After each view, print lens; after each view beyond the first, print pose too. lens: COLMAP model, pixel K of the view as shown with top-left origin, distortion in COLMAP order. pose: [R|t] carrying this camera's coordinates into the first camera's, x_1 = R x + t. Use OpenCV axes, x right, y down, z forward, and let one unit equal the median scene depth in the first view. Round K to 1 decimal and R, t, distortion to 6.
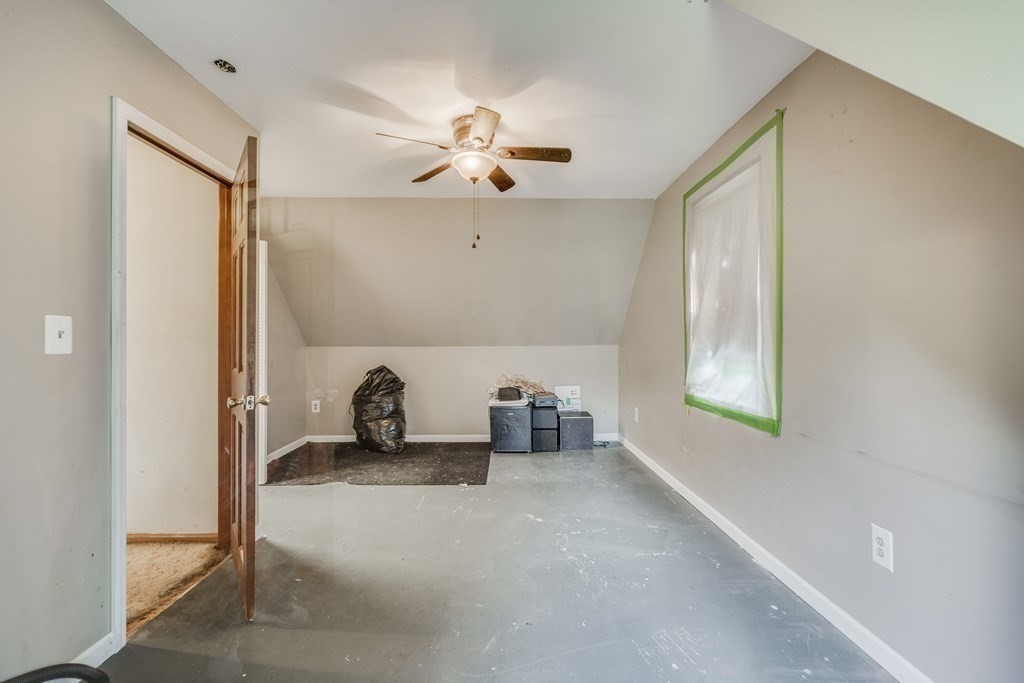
lens RADIAL K [[449.5, 0, 509.8], [0, 449.5, 345.2], [0, 0, 1]] dist [0.000346, 0.000057]
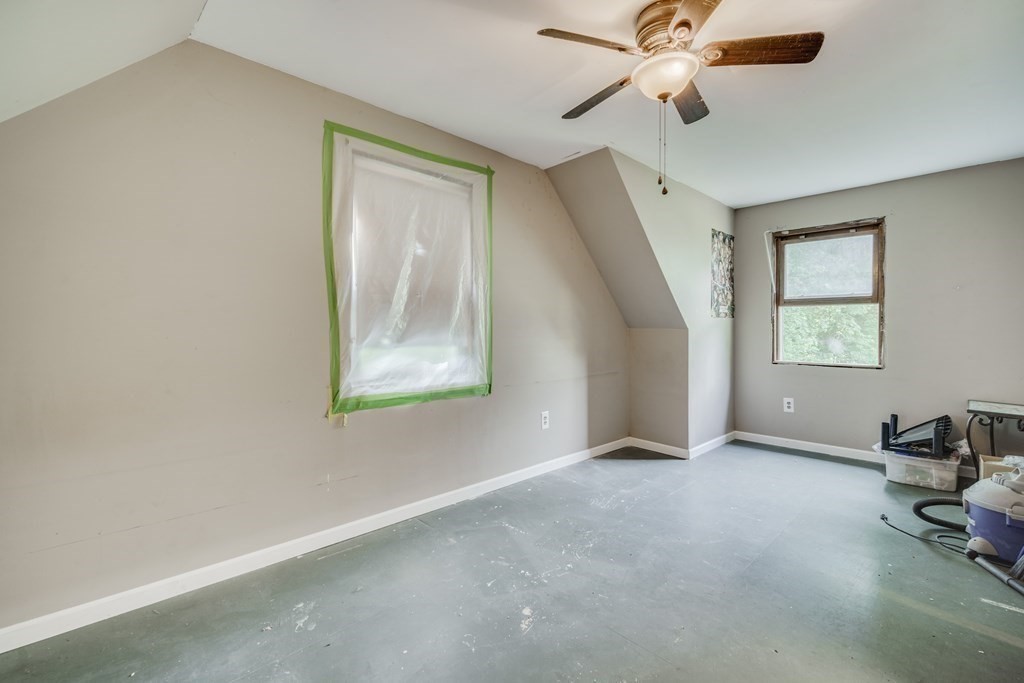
lens RADIAL K [[452.2, 0, 510.4], [0, 452.2, 336.9], [0, 0, 1]] dist [0.000923, 0.000094]
pose [[-0.683749, -0.011404, 0.729628, -0.302347], [0.006928, 0.999731, 0.022117, -0.006801], [-0.729684, 0.020177, -0.683486, 1.161803]]
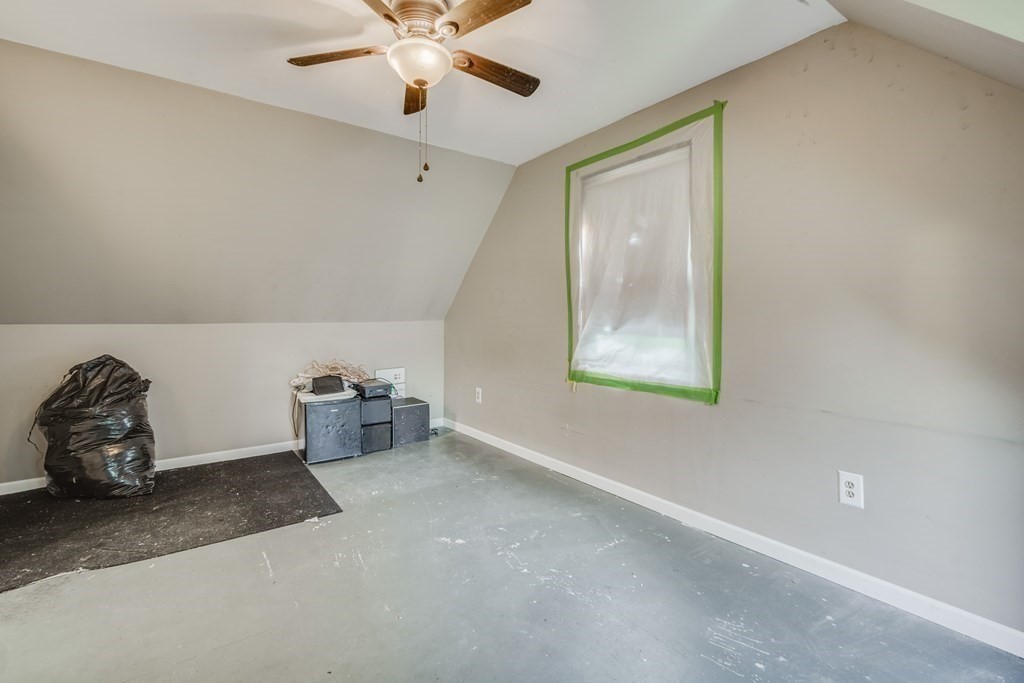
lens RADIAL K [[457.7, 0, 511.4], [0, 457.7, 321.9], [0, 0, 1]] dist [0.000093, -0.000166]
pose [[0.814386, -0.004642, 0.580305, -0.263144], [0.003829, 0.999989, 0.002626, 0.000349], [-0.580311, 0.000084, 0.814395, 0.234751]]
